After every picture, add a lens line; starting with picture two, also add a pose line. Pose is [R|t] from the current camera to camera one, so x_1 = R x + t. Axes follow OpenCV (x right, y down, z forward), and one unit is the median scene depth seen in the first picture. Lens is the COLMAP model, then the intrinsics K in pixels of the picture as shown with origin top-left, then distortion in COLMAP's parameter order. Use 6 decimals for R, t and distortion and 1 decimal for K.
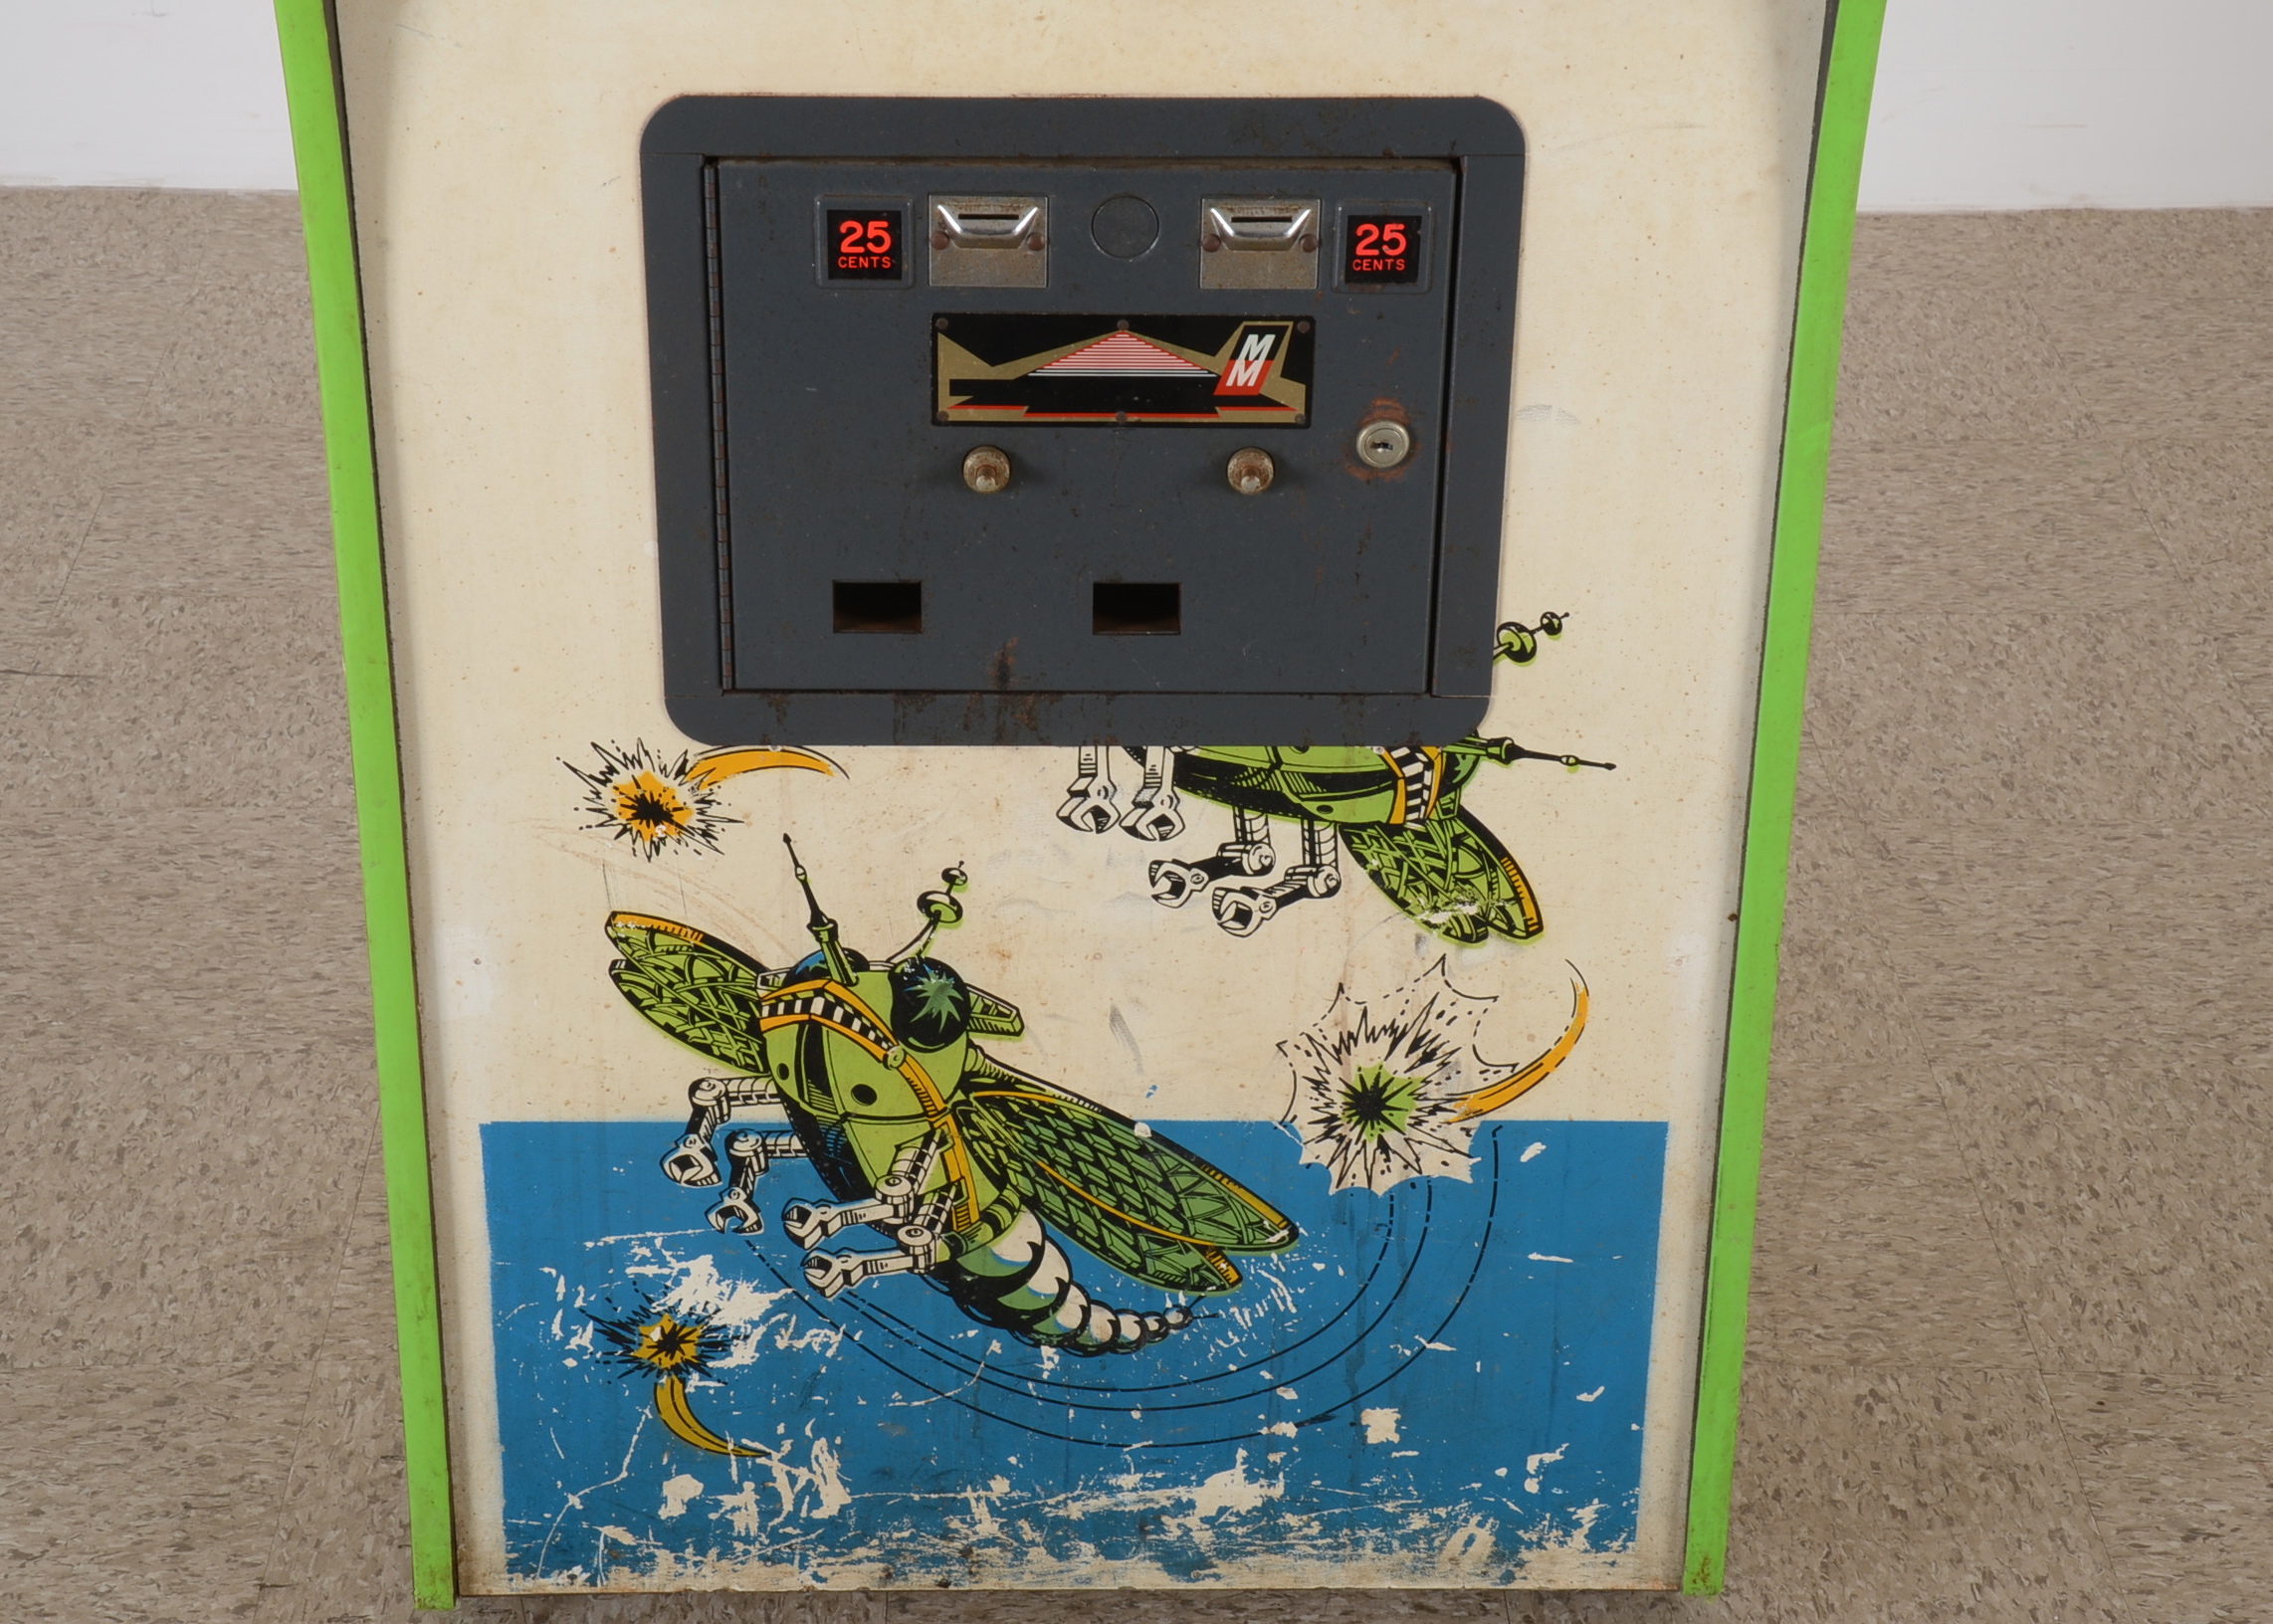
lens RADIAL K [[4378.8, 0, 1117.6], [0, 4378.8, 821.6], [0, 0, 1]] dist [0.274348, 0.000000]
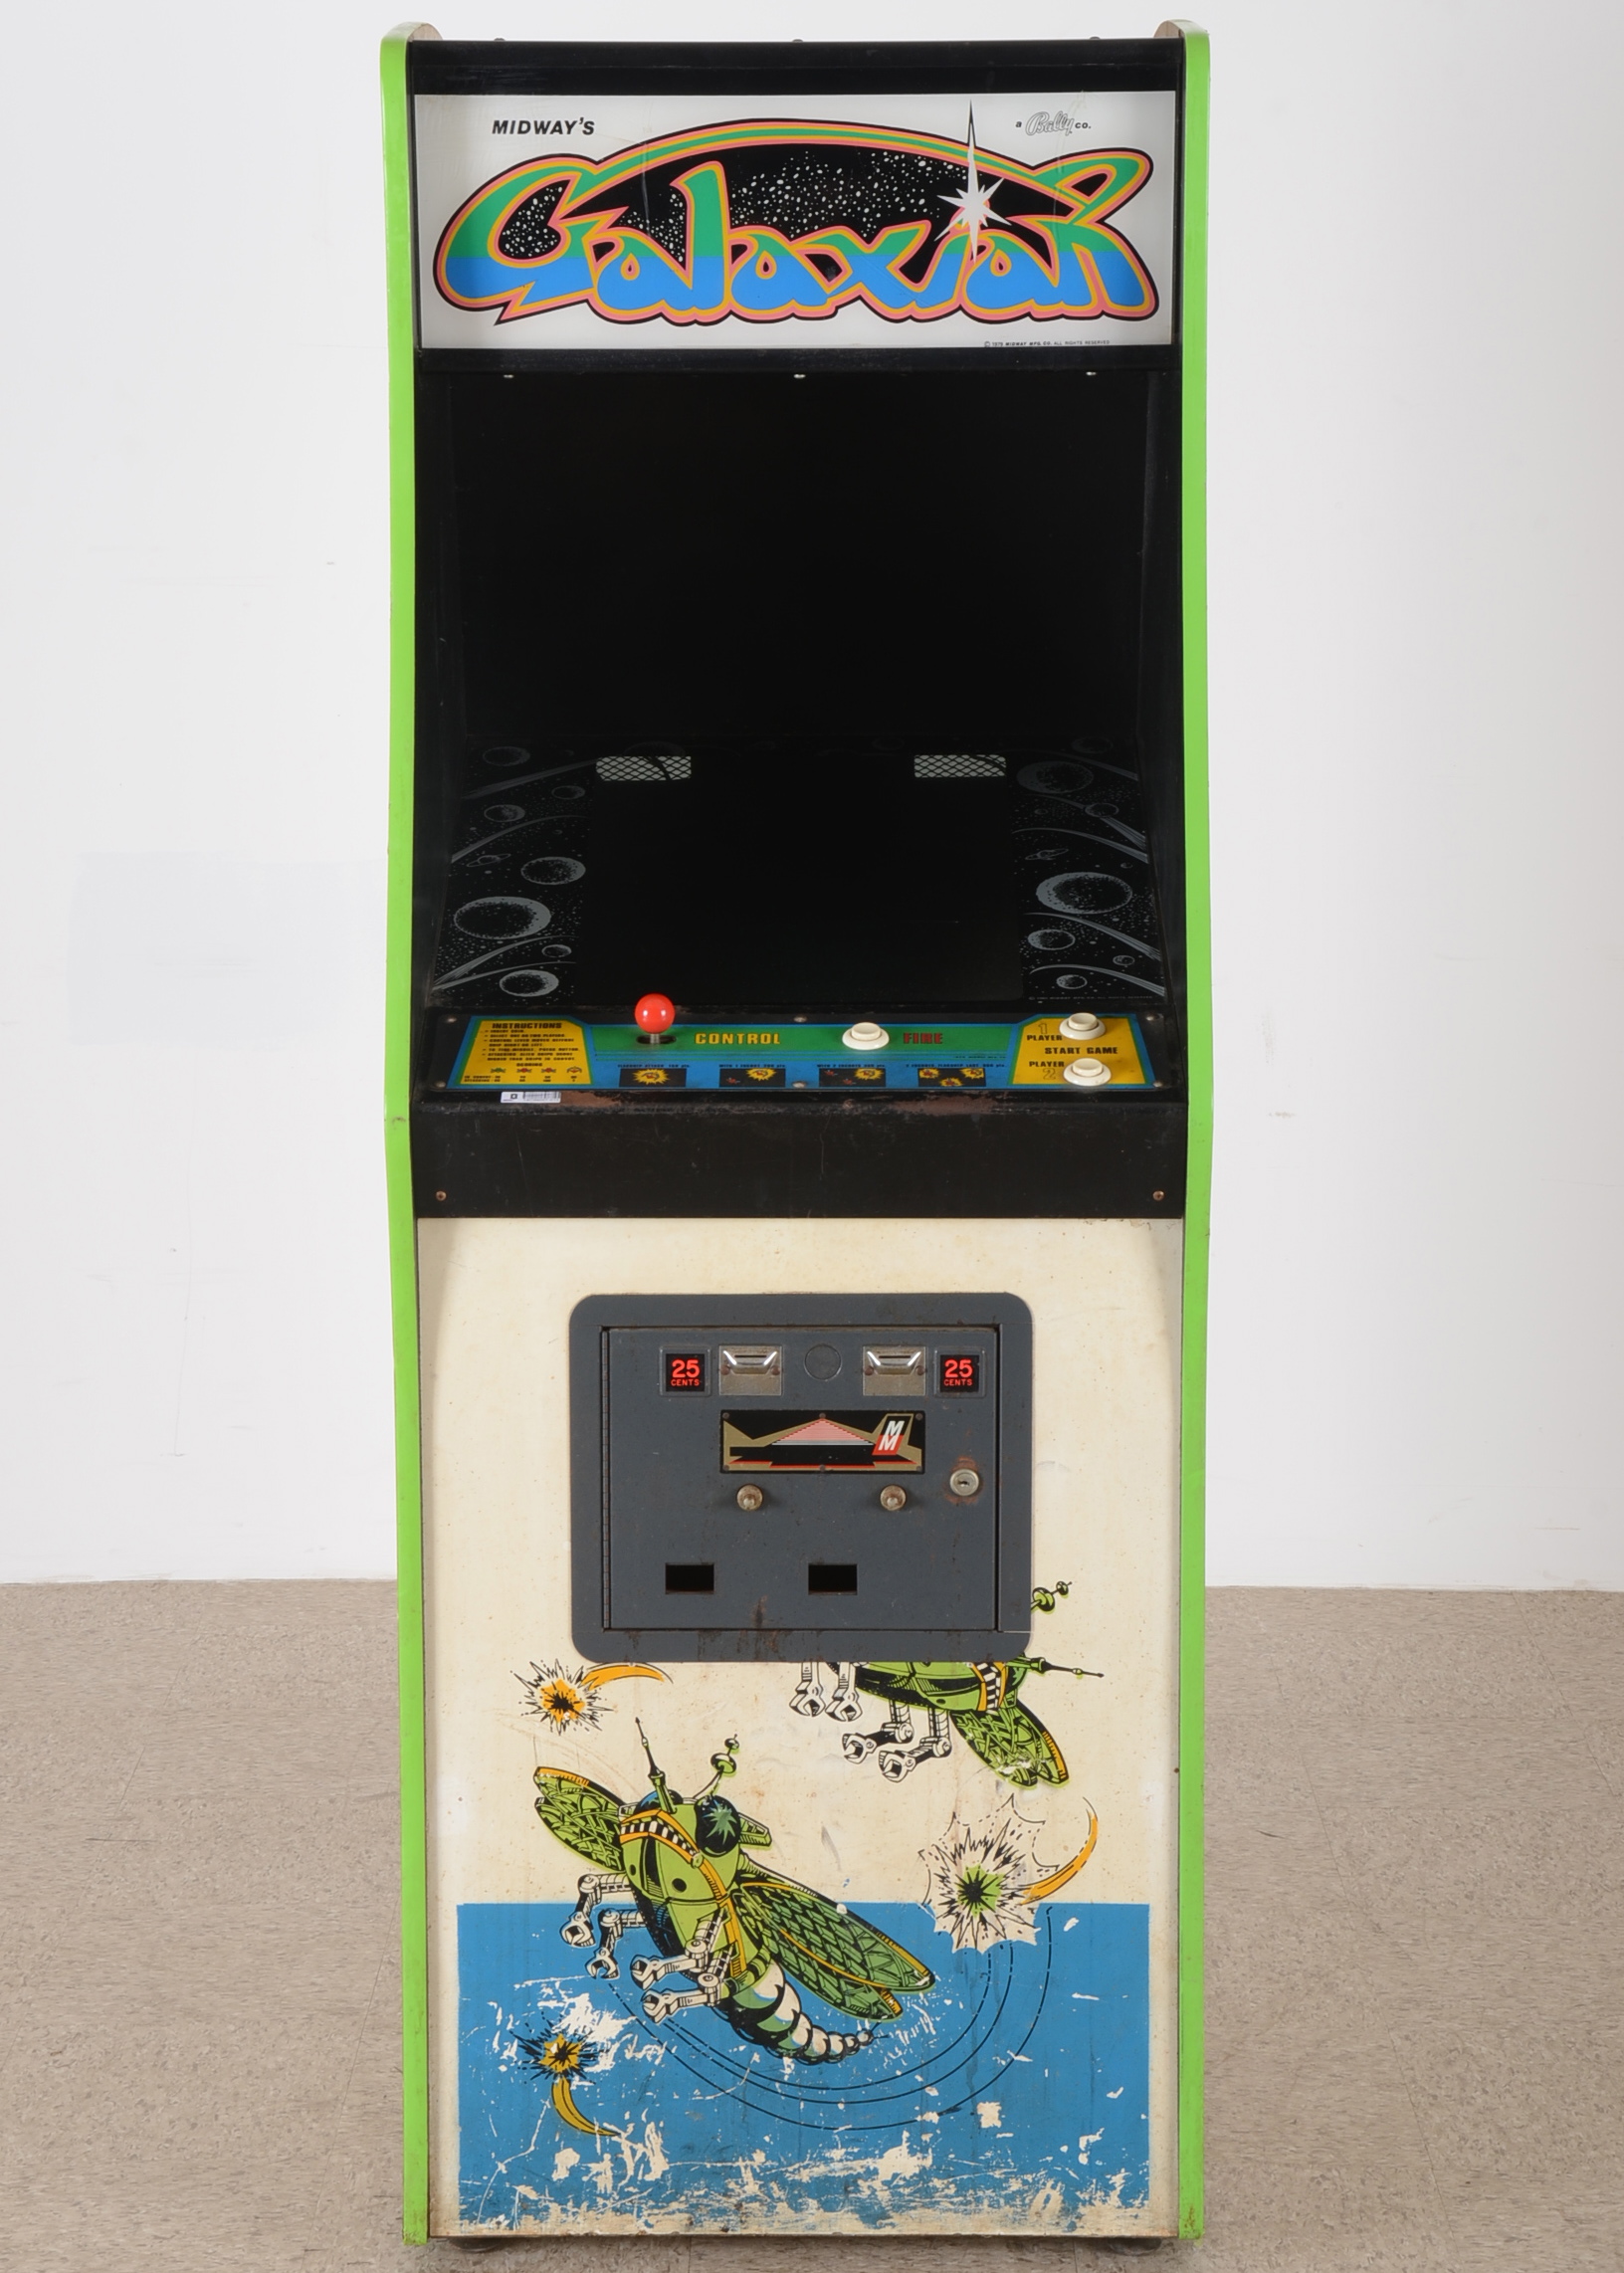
lens RADIAL K [[5026.5, 0, 807.3], [0, 5026.5, 1139.0], [0, 0, 1]] dist [0.437905, 0.000000]
pose [[0.999547, -0.009737, -0.028488, 0.050874], [0.000461, 0.951097, -0.308892, 0.390333], [0.030103, 0.308738, 0.950670, -0.959814]]
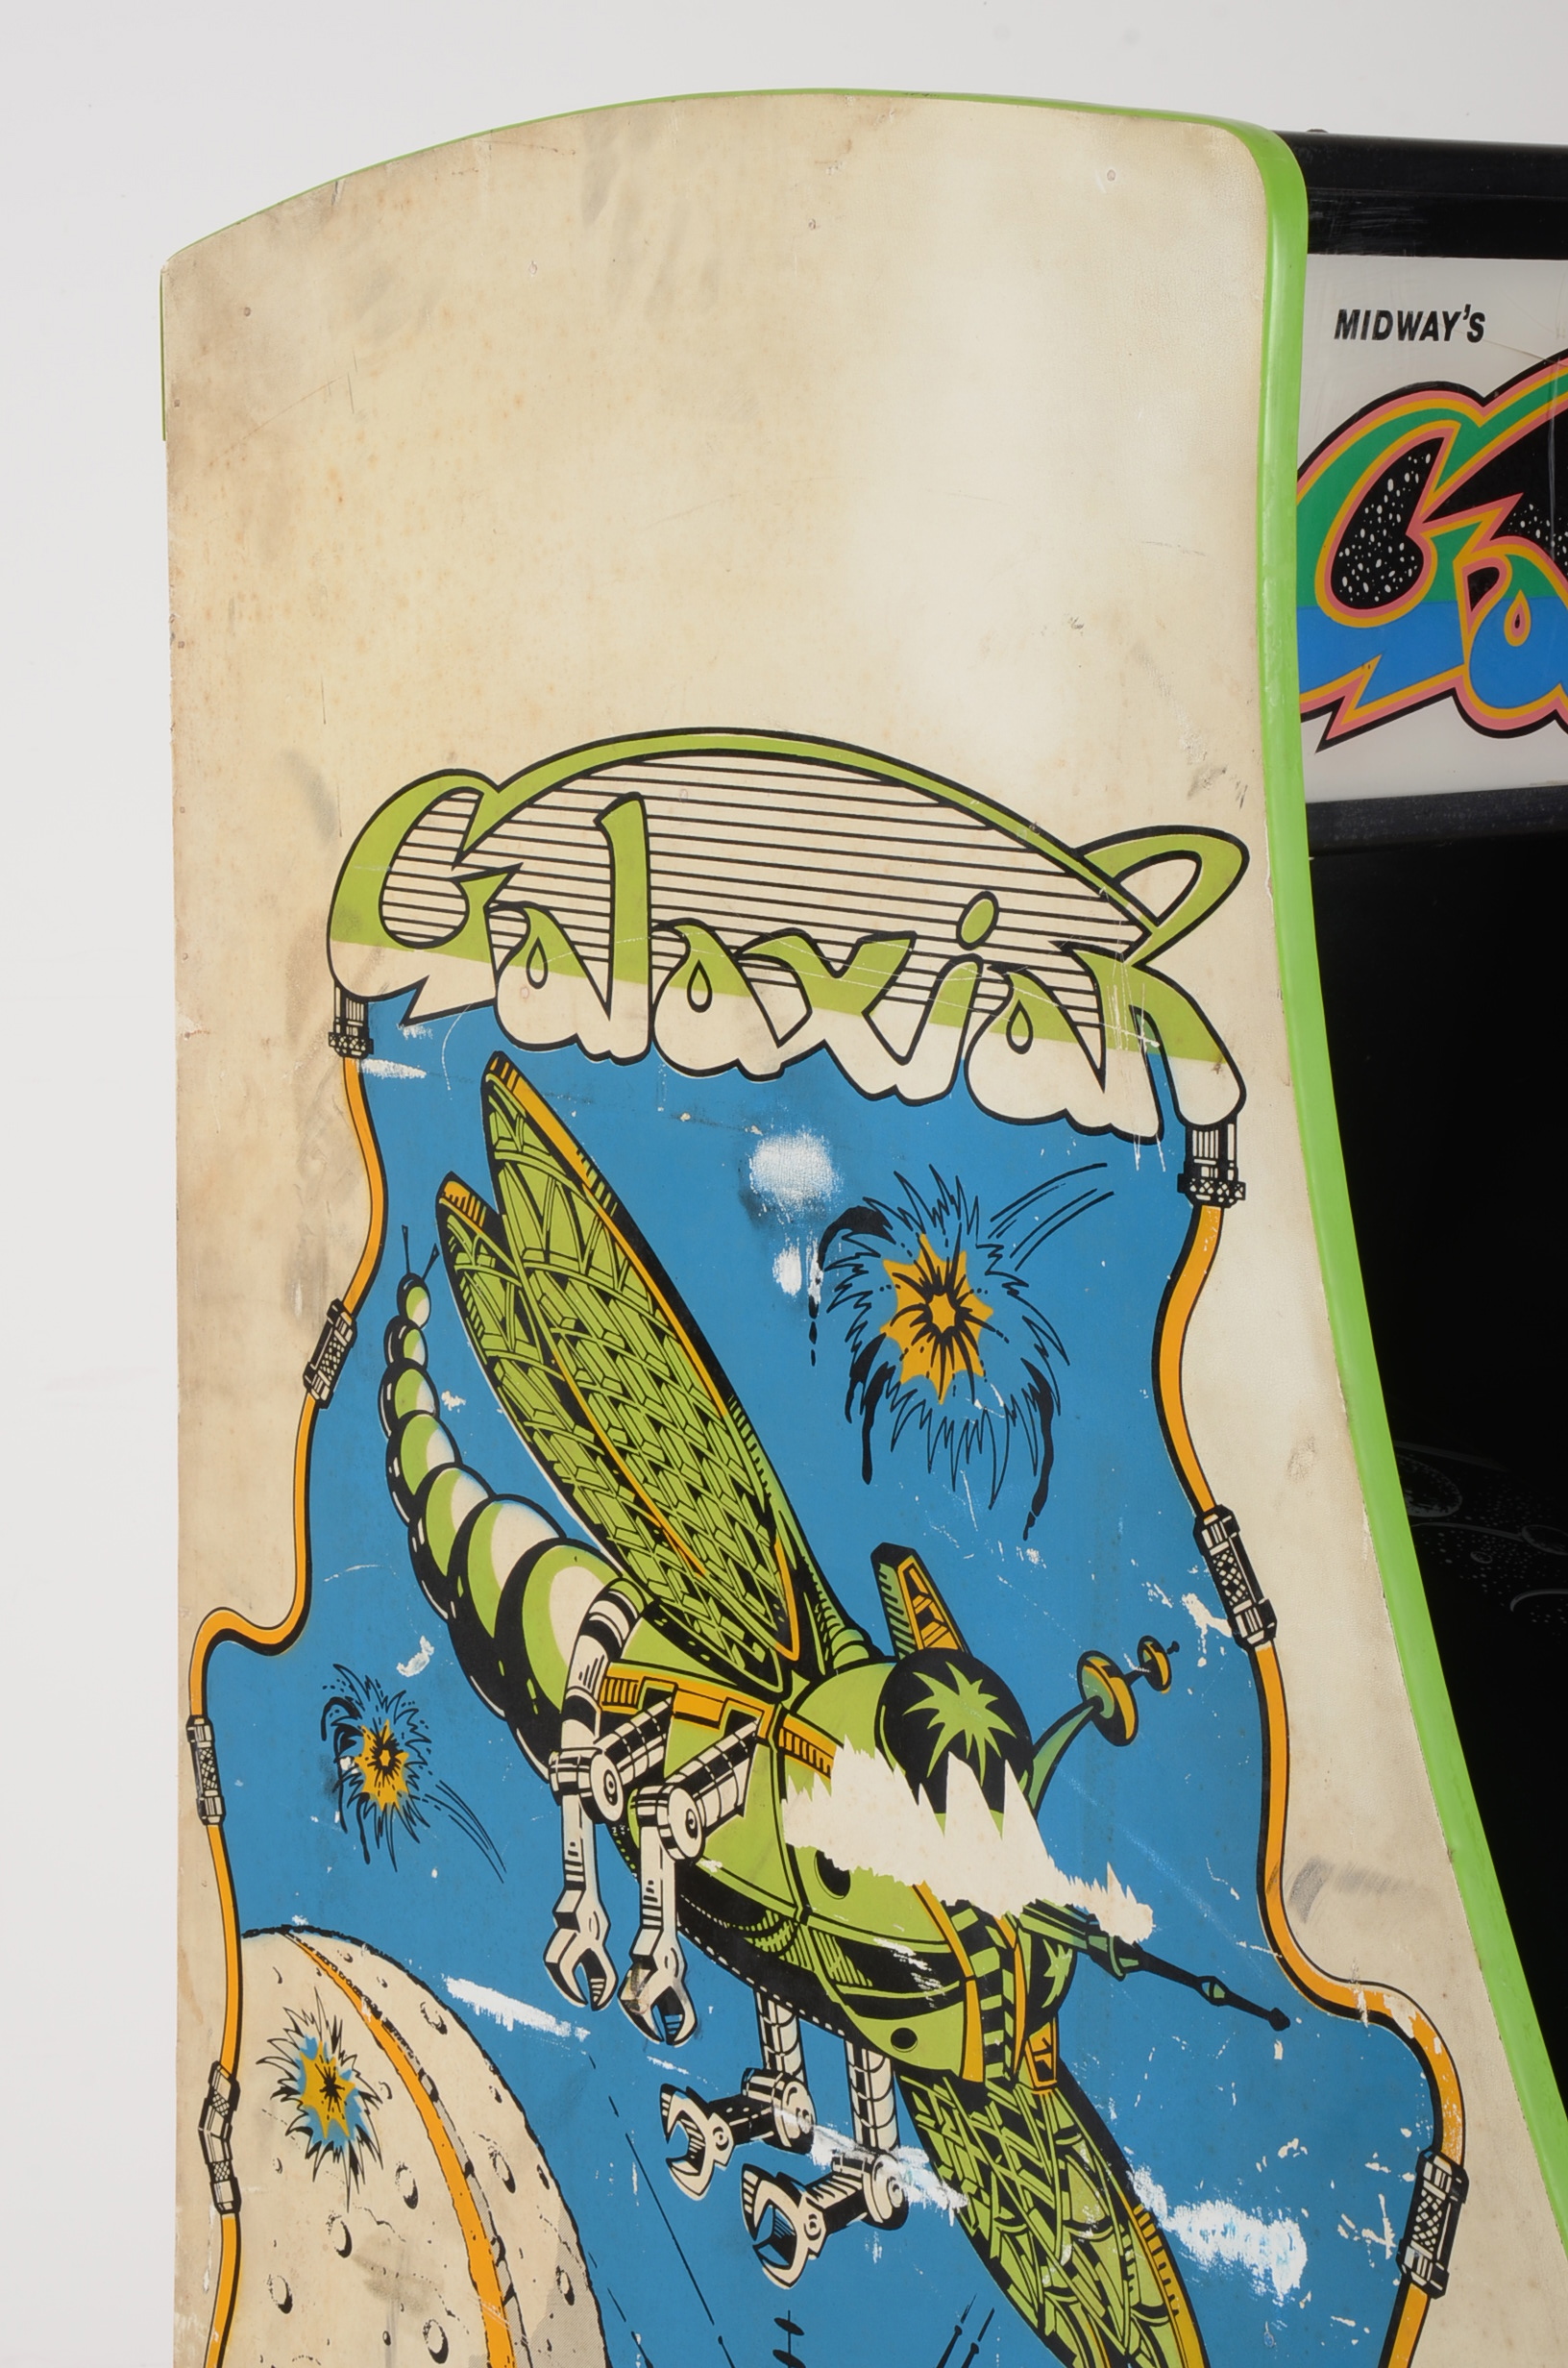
lens RADIAL K [[4747.0, 0, 786.2], [0, 4747.0, 1206.0], [0, 0, 1]] dist [0.384599, 0.000000]
pose [[0.759015, -0.106829, 0.642250, -0.735115], [0.299544, 0.933144, -0.198788, -0.291822], [-0.578075, 0.343265, 0.740269, 0.248119]]
